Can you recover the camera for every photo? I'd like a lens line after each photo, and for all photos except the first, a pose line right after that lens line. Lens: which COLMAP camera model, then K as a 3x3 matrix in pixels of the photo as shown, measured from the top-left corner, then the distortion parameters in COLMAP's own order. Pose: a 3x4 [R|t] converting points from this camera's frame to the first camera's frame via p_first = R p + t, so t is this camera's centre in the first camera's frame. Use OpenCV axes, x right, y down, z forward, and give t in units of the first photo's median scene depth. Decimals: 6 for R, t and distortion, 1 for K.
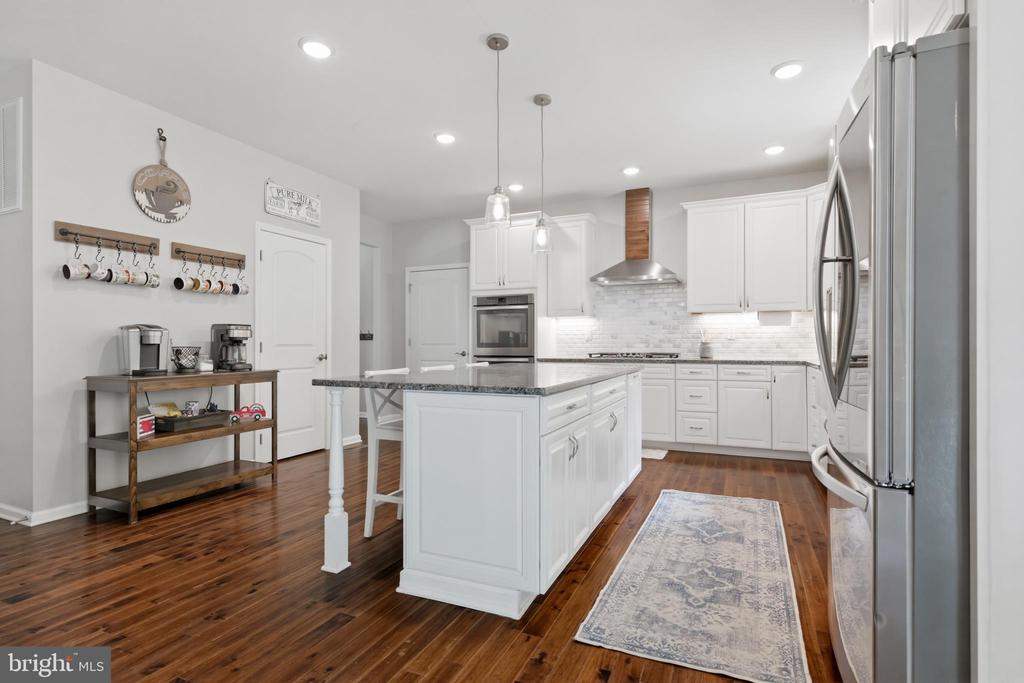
lens RADIAL K [[507.7, 0, 515.8], [0, 507.7, 343.0], [0, 0, 1]] dist [-0.002589, -0.000535]
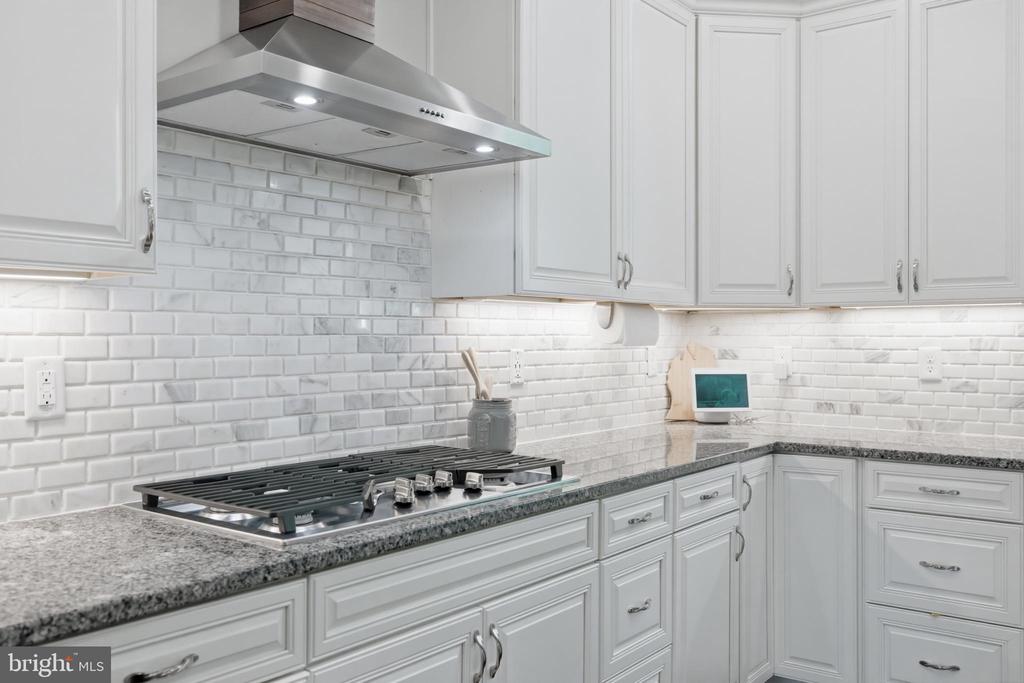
lens RADIAL K [[924.2, 0, 510.0], [0, 924.2, 338.7], [0, 0, 1]] dist [0.006647, -0.001774]
pose [[0.233519, -0.000017, 0.972352, -0.123294], [-0.000851, 1.000000, 0.000222, -0.033667], [-0.972352, -0.000879, 0.233519, 0.820272]]
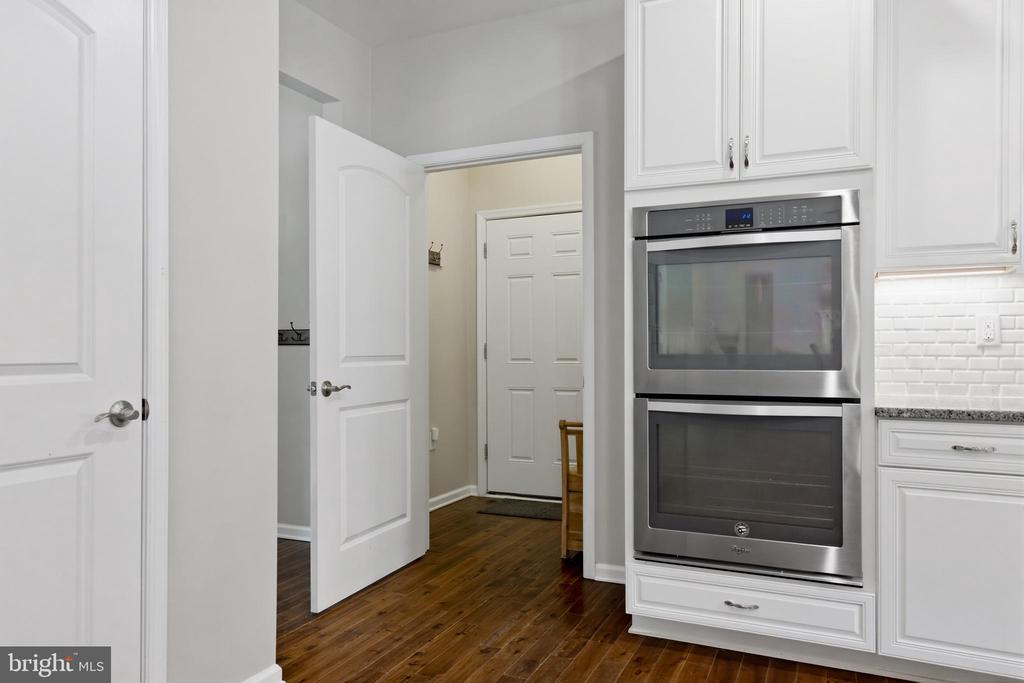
lens RADIAL K [[752.6, 0, 510.8], [0, 752.6, 344.1], [0, 0, 1]] dist [0.026160, 0.001355]
pose [[0.999997, 0.001944, 0.001444, -0.168065], [-0.001932, 0.999963, -0.008389, -0.002373], [-0.001460, 0.008386, 0.999964, 0.546153]]
